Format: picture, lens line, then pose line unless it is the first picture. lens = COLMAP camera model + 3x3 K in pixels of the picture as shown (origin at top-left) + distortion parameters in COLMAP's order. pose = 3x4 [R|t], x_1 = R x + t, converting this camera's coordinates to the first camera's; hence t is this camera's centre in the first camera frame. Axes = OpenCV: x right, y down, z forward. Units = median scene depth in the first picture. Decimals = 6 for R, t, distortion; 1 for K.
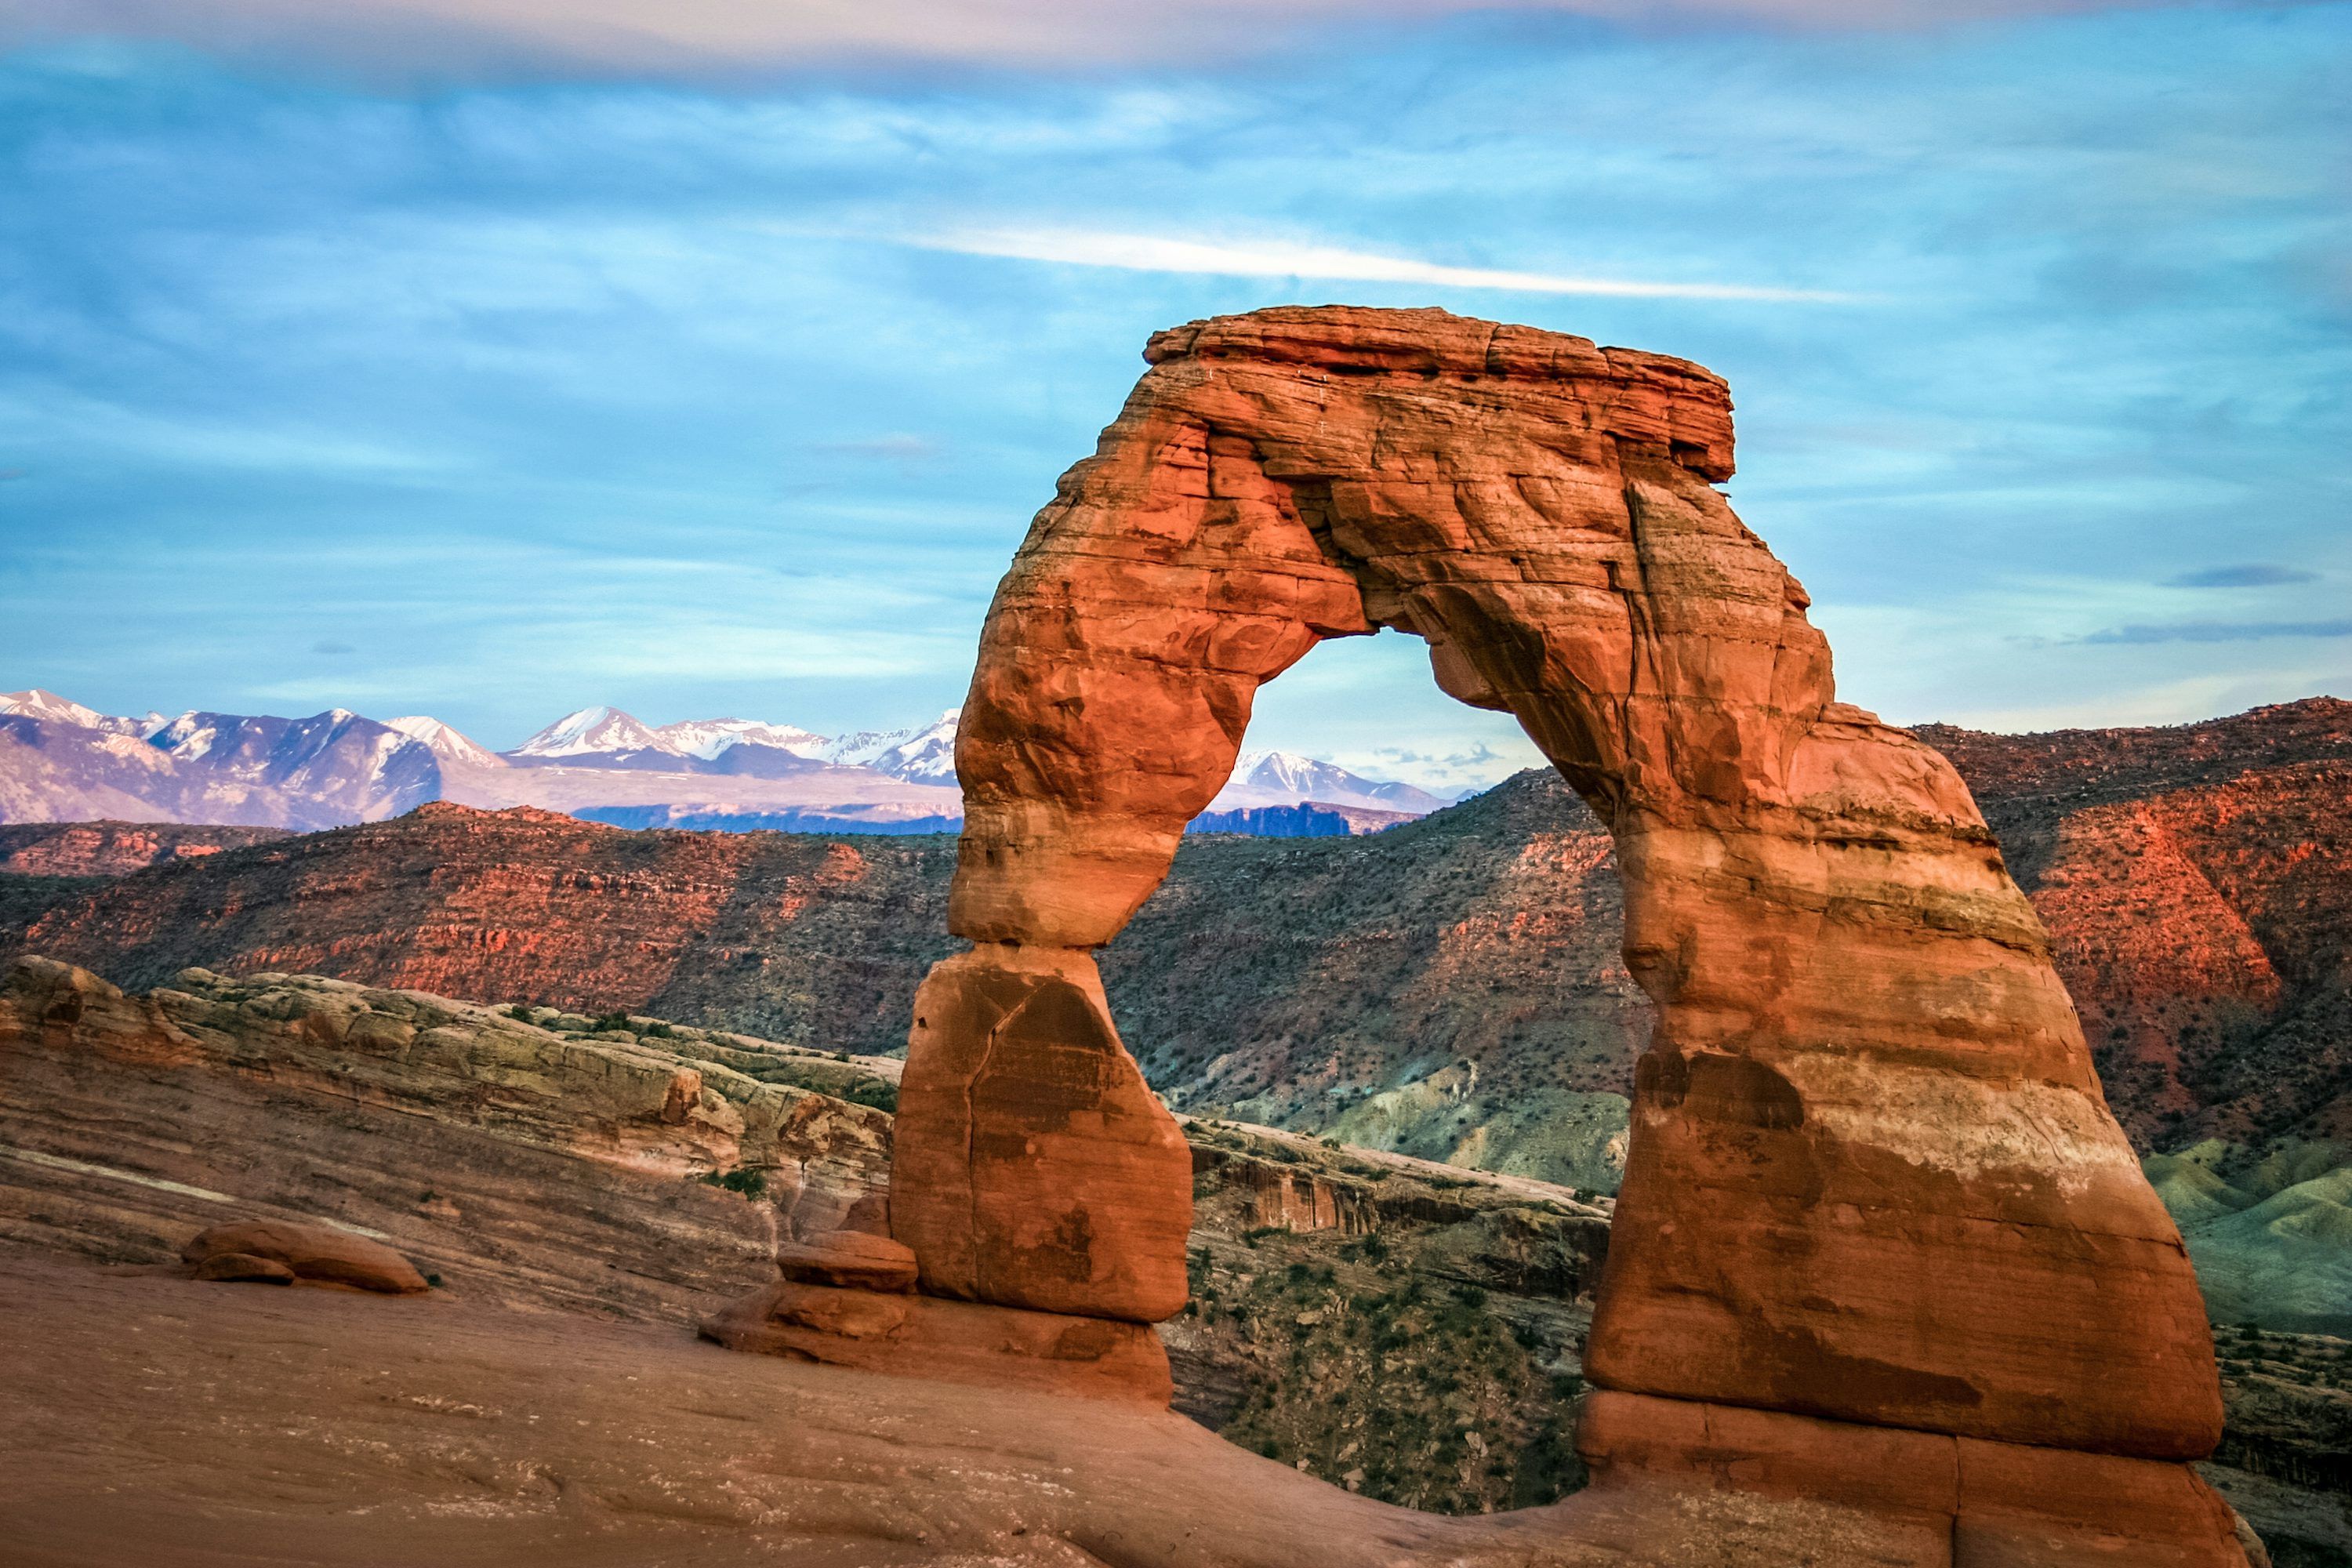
lens RADIAL K [[4224.0, 0, 1171.0], [0, 4224.0, 820.8], [0, 0, 1]] dist [-0.003622, 0.082898]
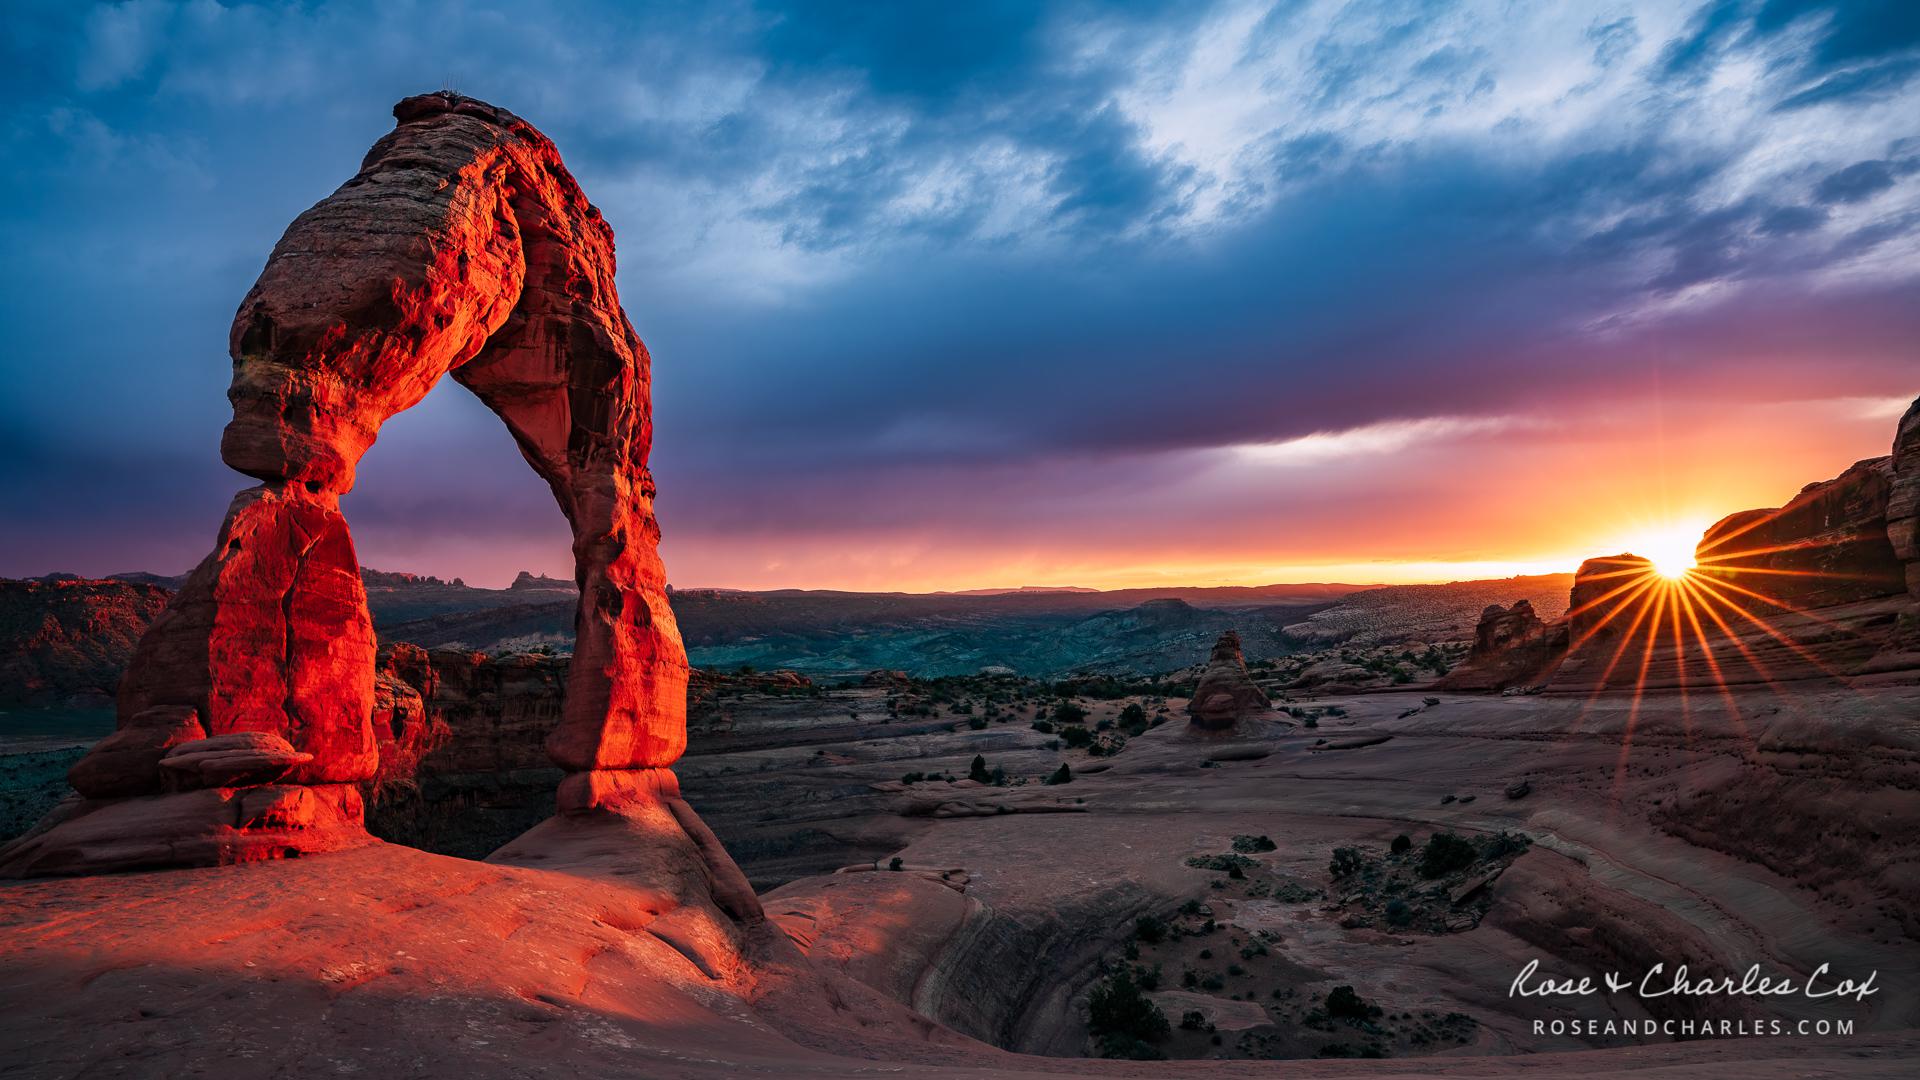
lens RADIAL K [[1031.5, 0, 961.8], [0, 1031.5, 481.2], [0, 0, 1]] dist [-0.051177, 0.032855]
pose [[-0.089559, 0.142871, 0.985681, -0.365283], [-0.013291, 0.989398, -0.144617, 0.071884], [-0.995893, -0.026052, -0.086710, 0.875758]]
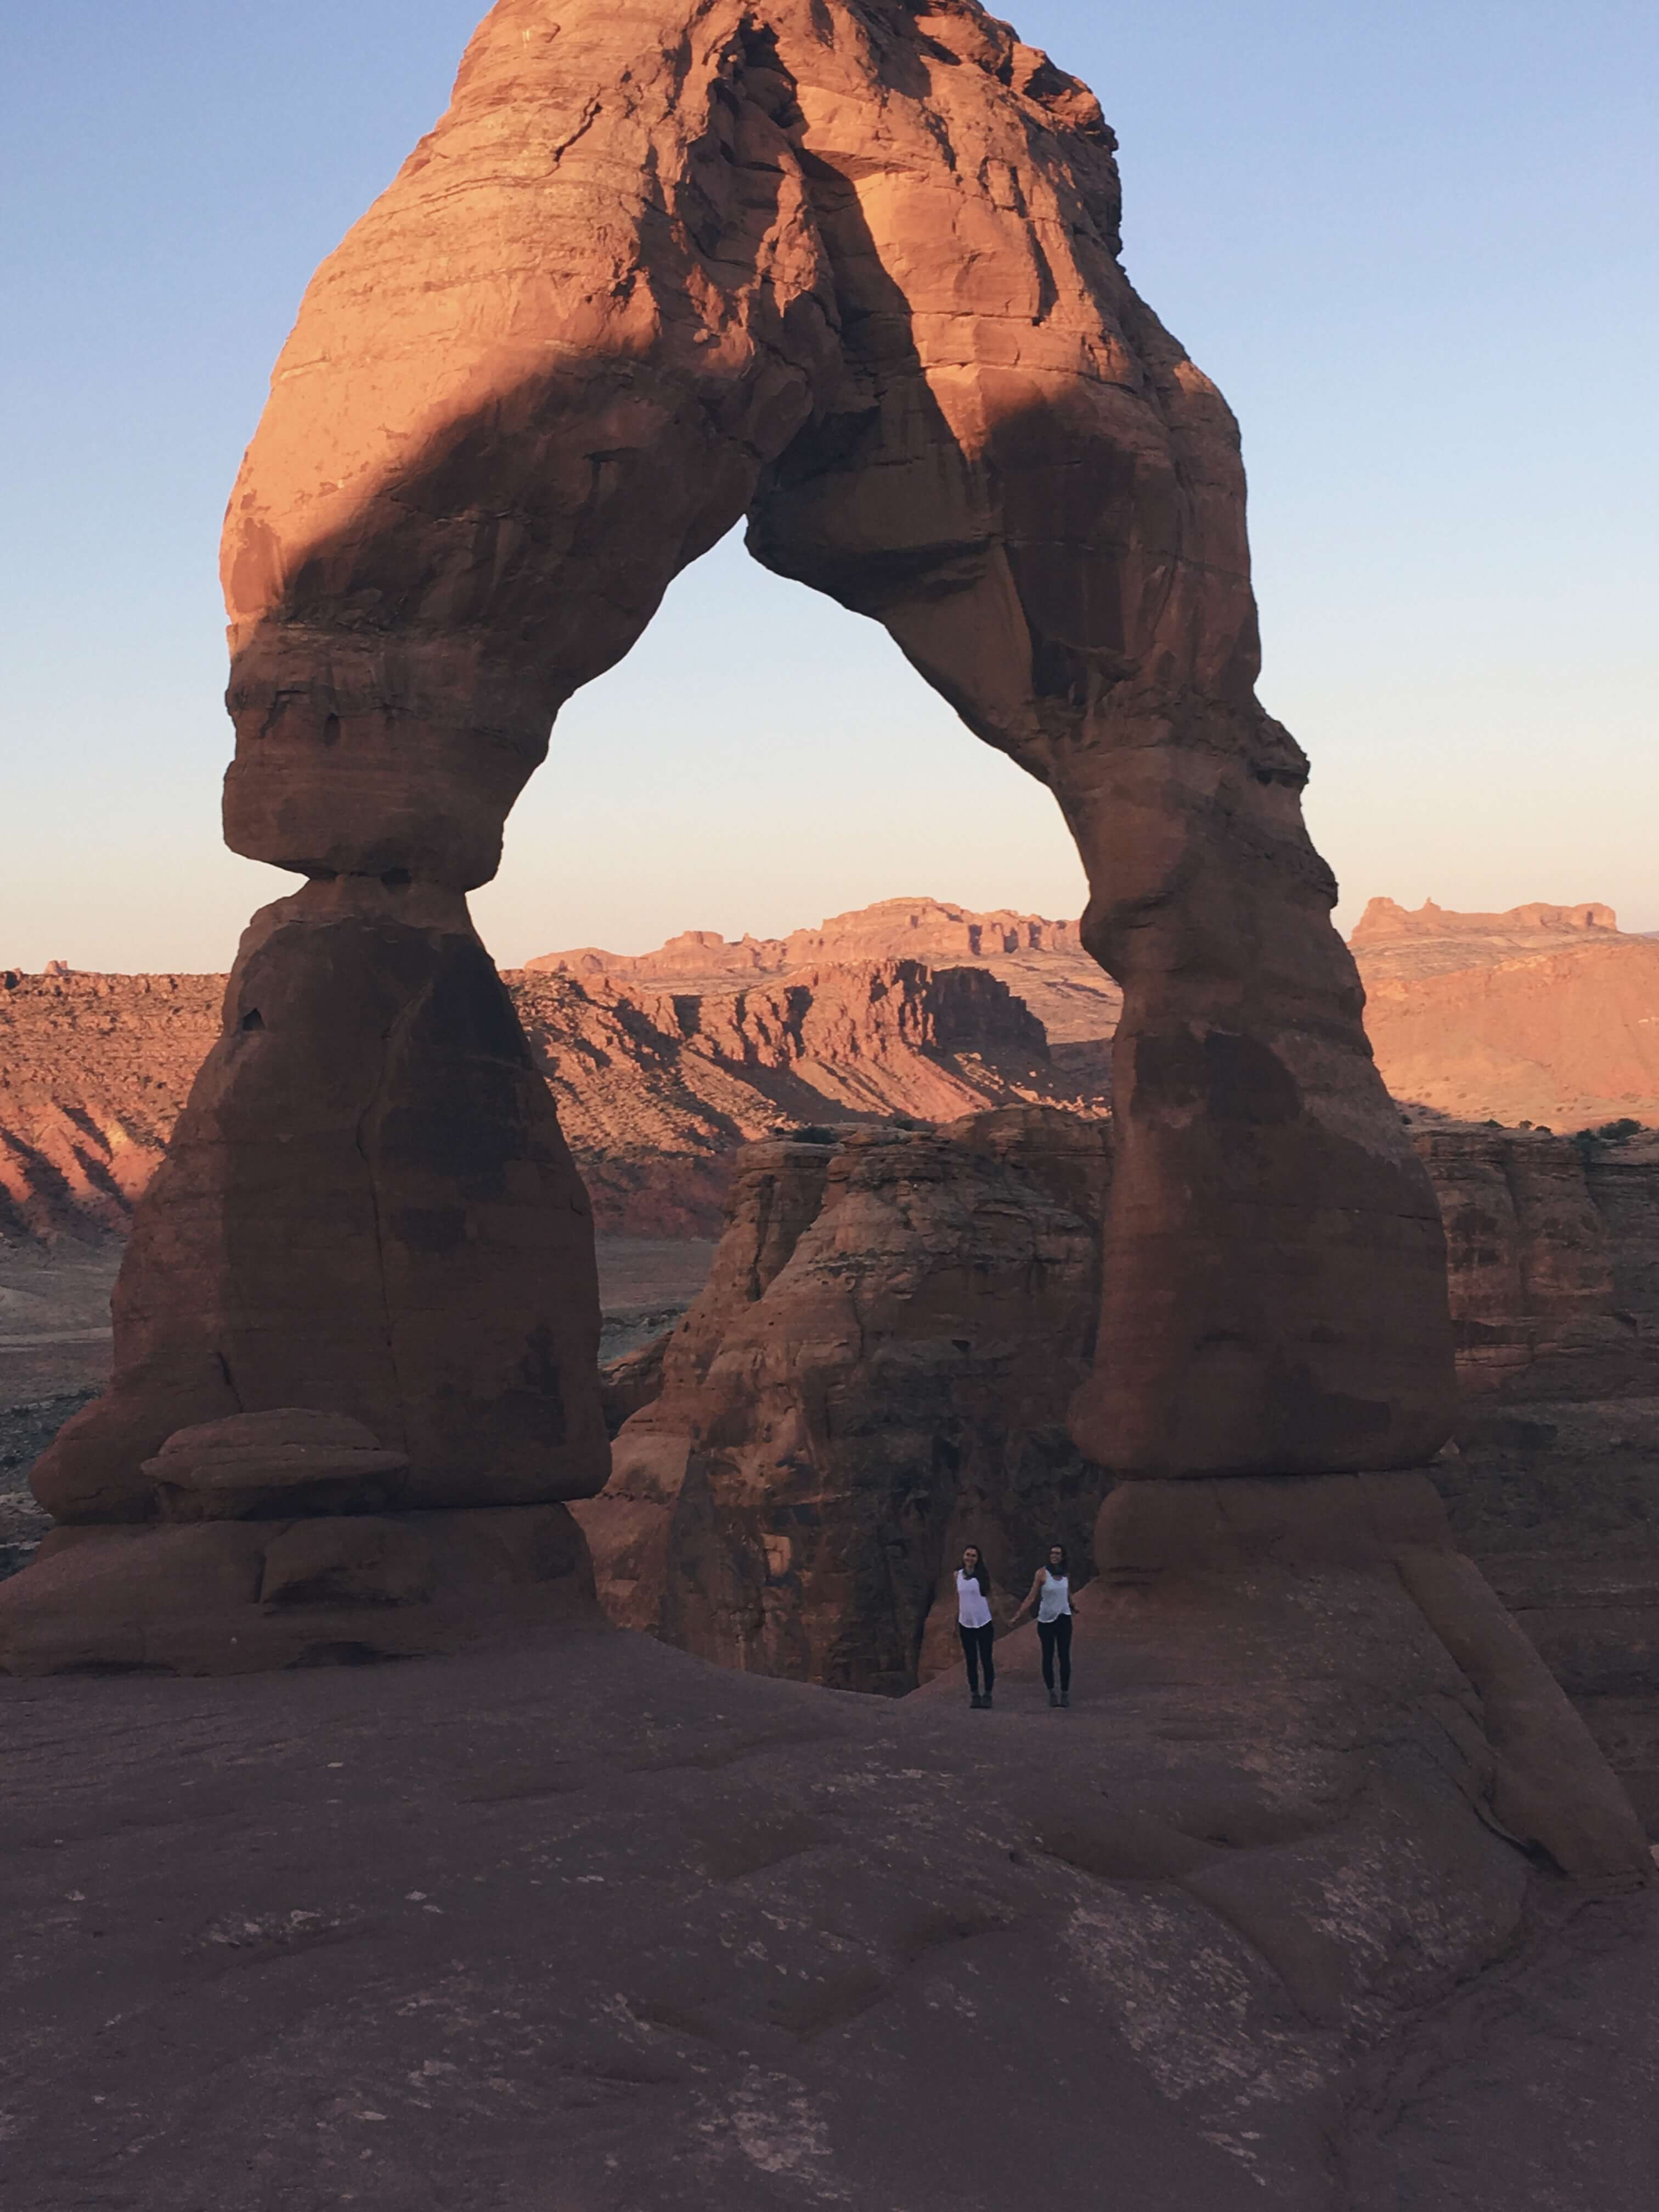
lens RADIAL K [[2838.7, 0, 845.8], [0, 2838.7, 1110.8], [0, 0, 1]] dist [0.076955, -0.011658]
pose [[0.480535, -0.030142, 0.876457, -0.364821], [0.019647, 0.999528, 0.023602, 0.055170], [-0.876755, 0.005878, 0.480901, 0.797127]]
